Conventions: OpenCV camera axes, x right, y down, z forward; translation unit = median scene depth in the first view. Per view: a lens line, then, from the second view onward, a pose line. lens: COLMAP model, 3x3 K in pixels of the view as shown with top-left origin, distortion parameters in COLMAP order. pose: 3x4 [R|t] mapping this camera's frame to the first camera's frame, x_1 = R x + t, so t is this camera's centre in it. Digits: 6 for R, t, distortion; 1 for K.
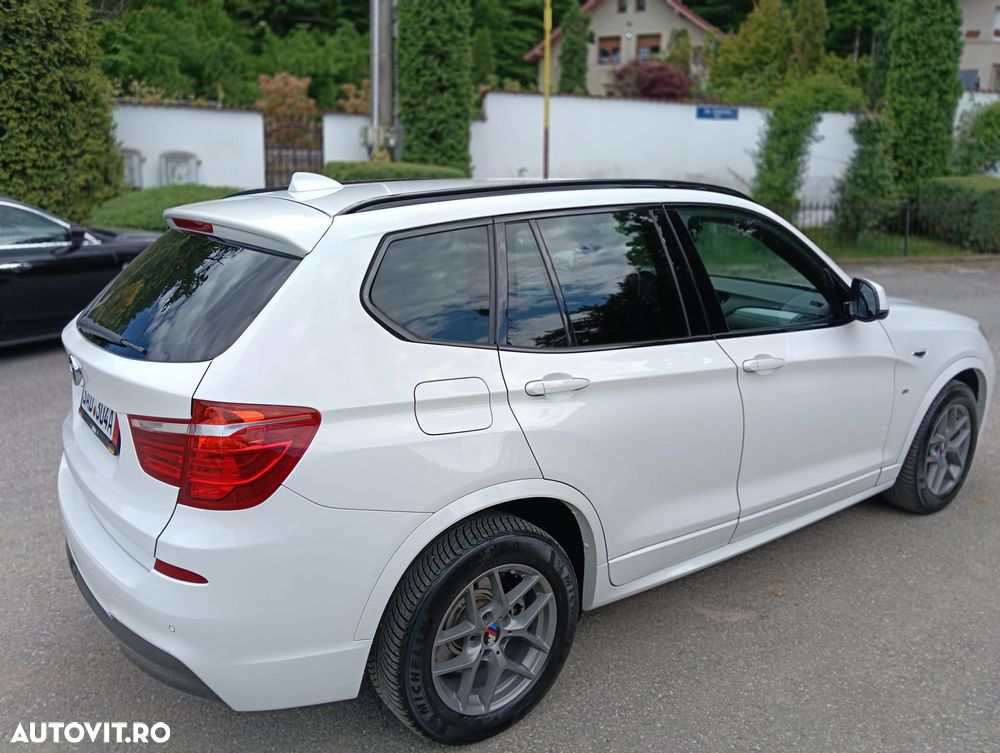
lens RADIAL K [[820.9, 0, 500.0], [0, 820.9, 376.5], [0, 0, 1]] dist [0.015086, -0.039594]
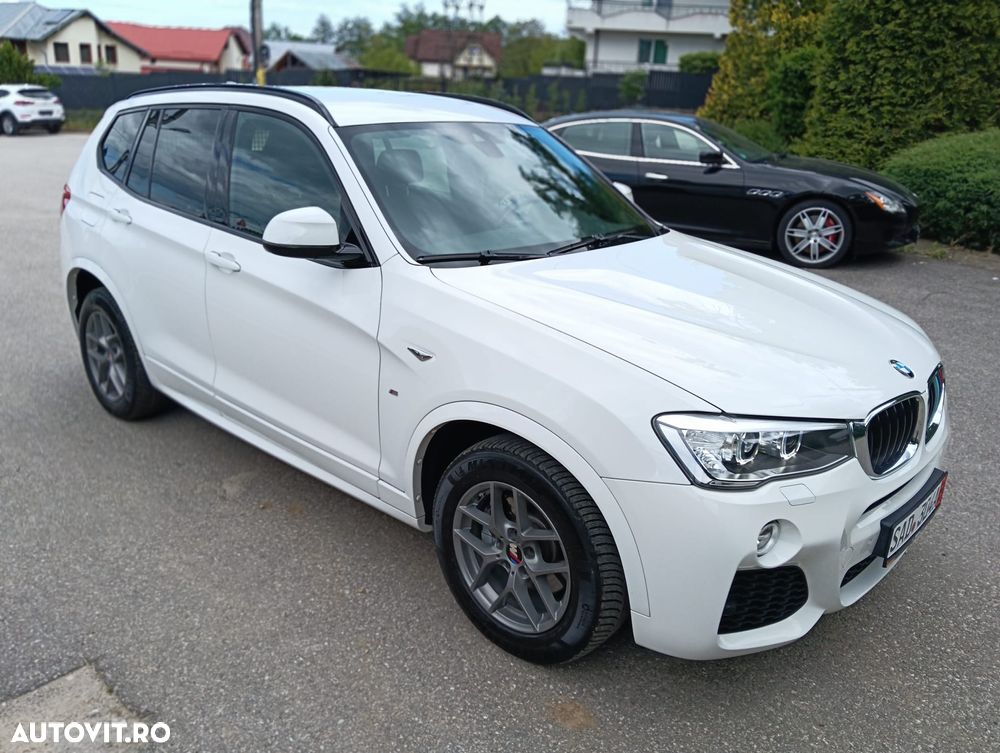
lens RADIAL K [[821.7, 0, 497.0], [0, 821.7, 371.9], [0, 0, 1]] dist [0.035028, -0.069545]
pose [[0.174787, 0.312277, -0.933773, 0.370650], [-0.268190, 0.927613, 0.260016, -0.066598], [0.947377, 0.204981, 0.245884, 0.288433]]
